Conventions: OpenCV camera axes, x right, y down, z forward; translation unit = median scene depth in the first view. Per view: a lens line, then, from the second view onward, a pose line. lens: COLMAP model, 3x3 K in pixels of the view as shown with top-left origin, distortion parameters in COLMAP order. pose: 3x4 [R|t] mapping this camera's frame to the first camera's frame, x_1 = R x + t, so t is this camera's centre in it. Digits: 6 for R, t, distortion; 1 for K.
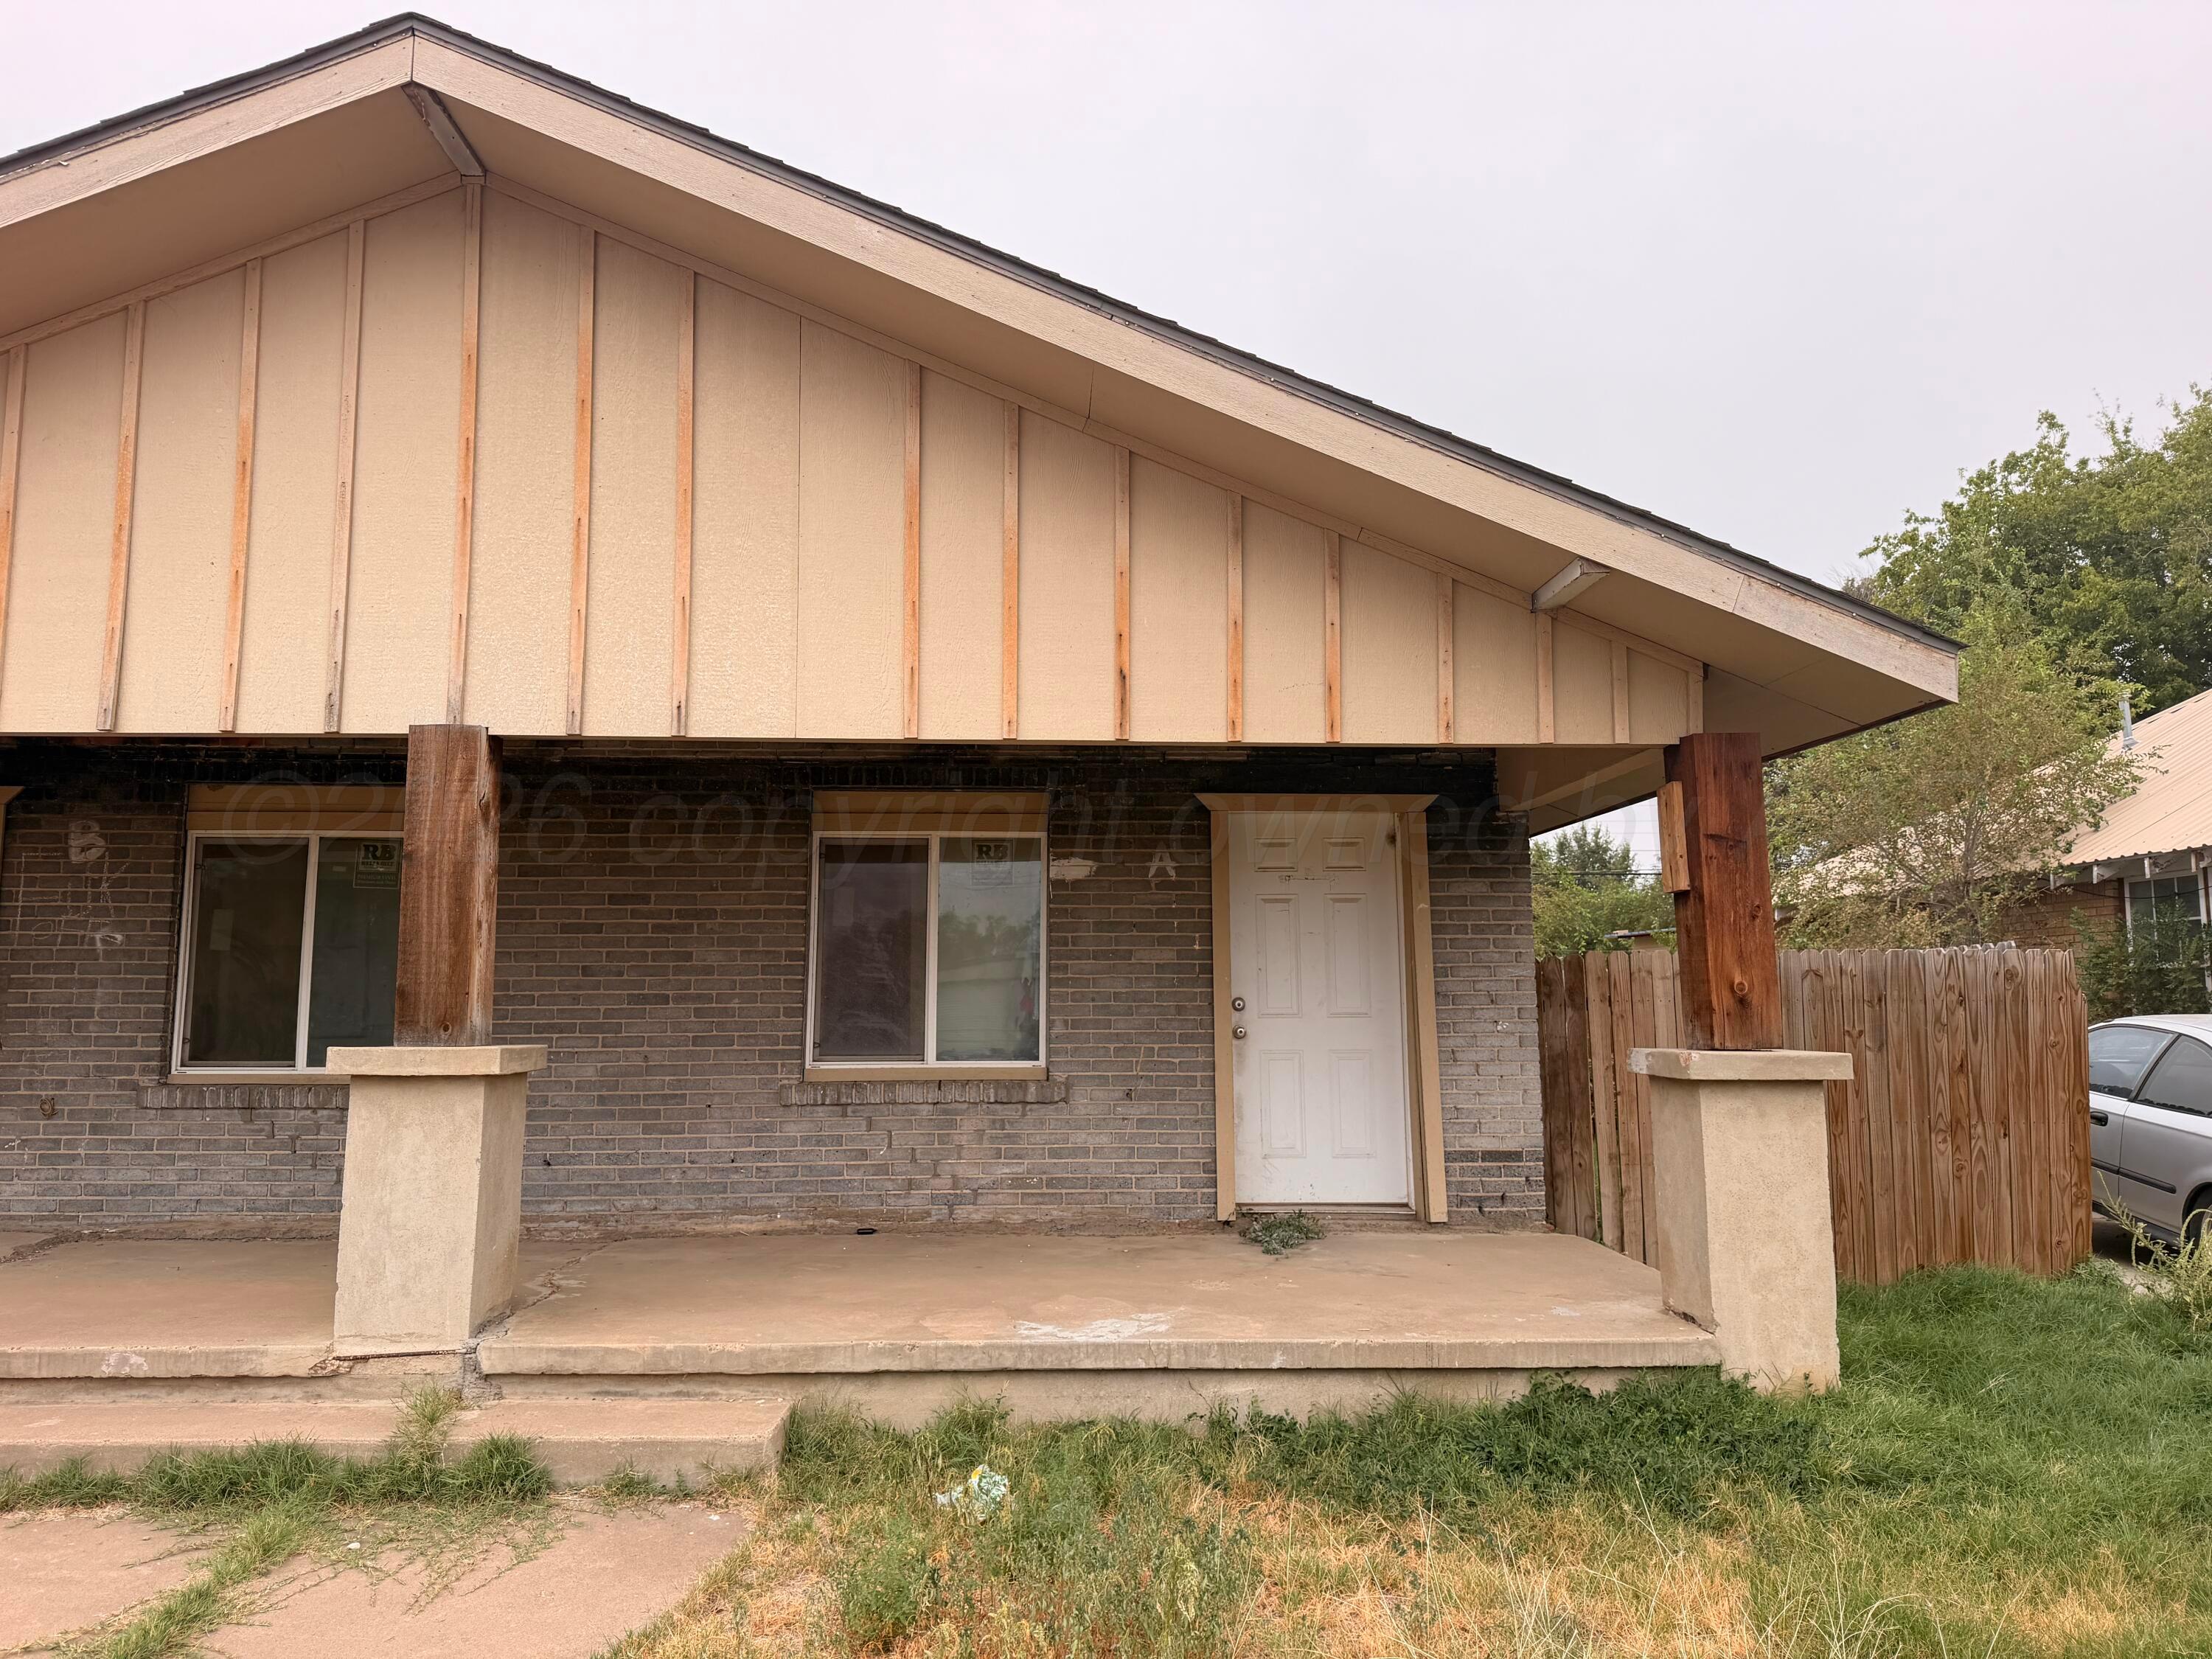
lens RADIAL K [[1524.7, 0, 1094.0], [0, 1524.7, 834.0], [0, 0, 1]] dist [0.099052, -0.122592]
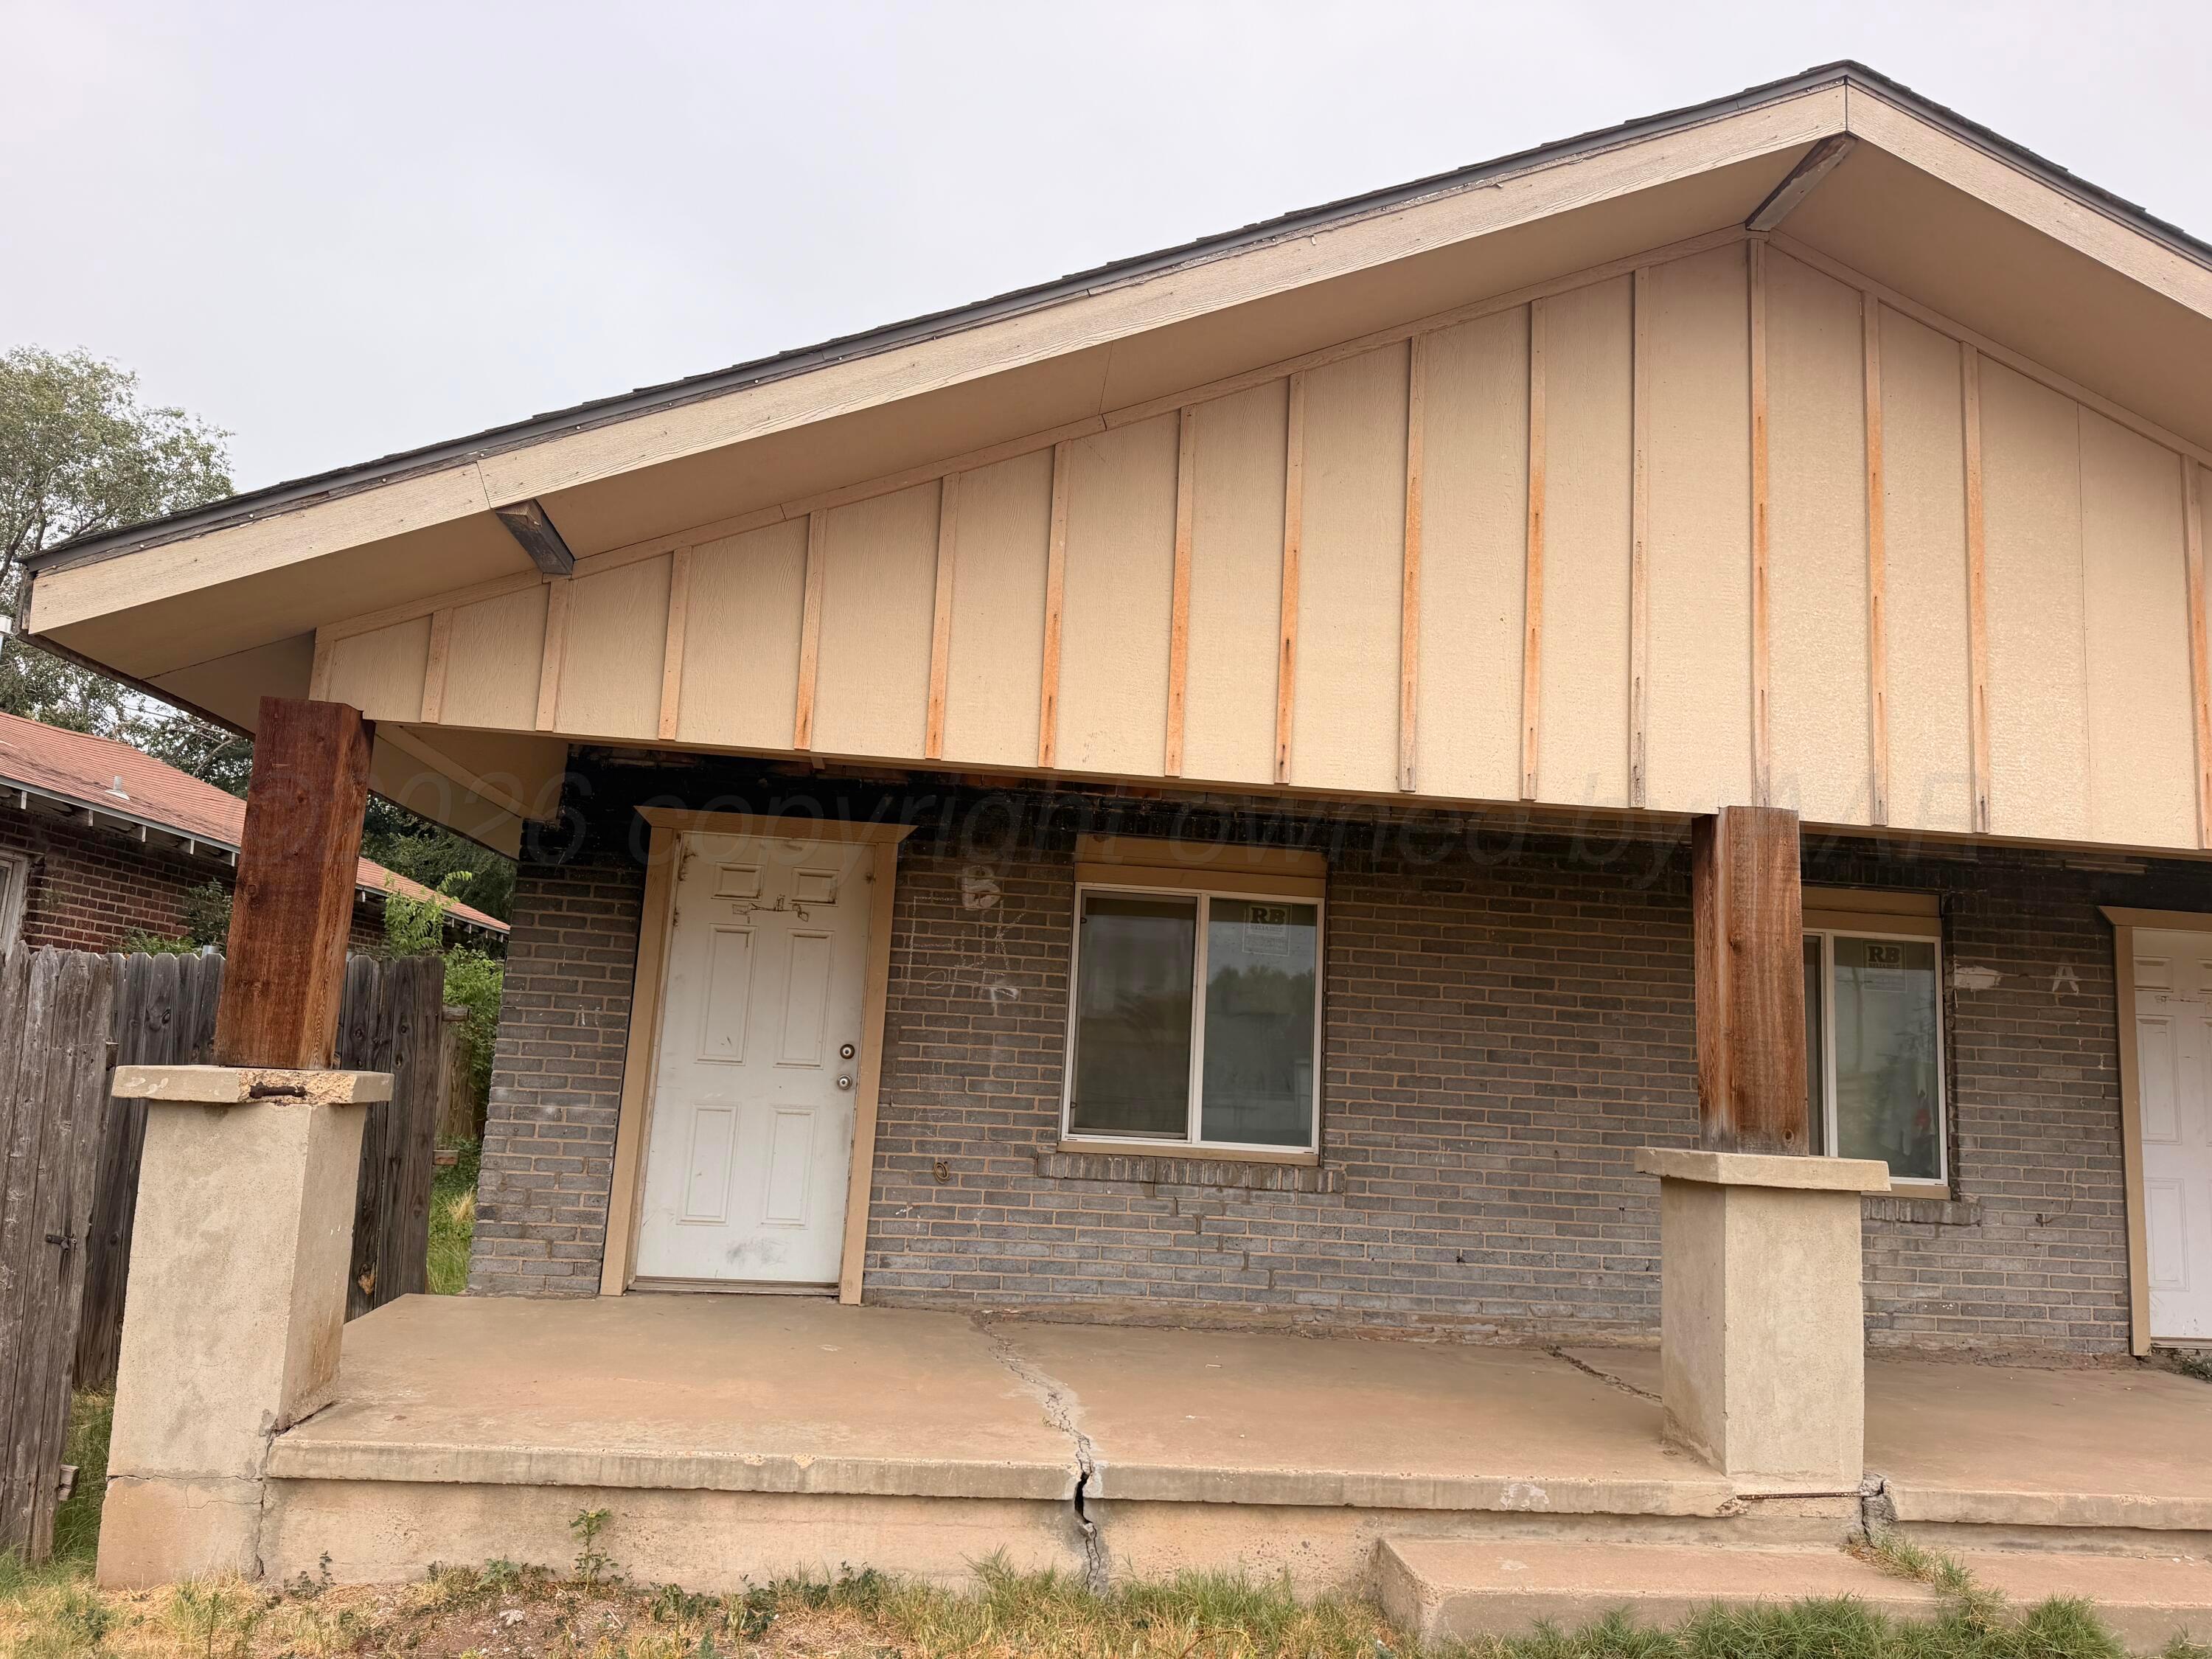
lens RADIAL K [[1524.7, 0, 1094.0], [0, 1524.7, 834.0], [0, 0, 1]] dist [0.099052, -0.122592]
pose [[0.995453, 0.063014, 0.071427, -0.657129], [-0.060243, 0.997369, -0.040315, 0.005633], [-0.073779, 0.035828, 0.996631, 0.071362]]
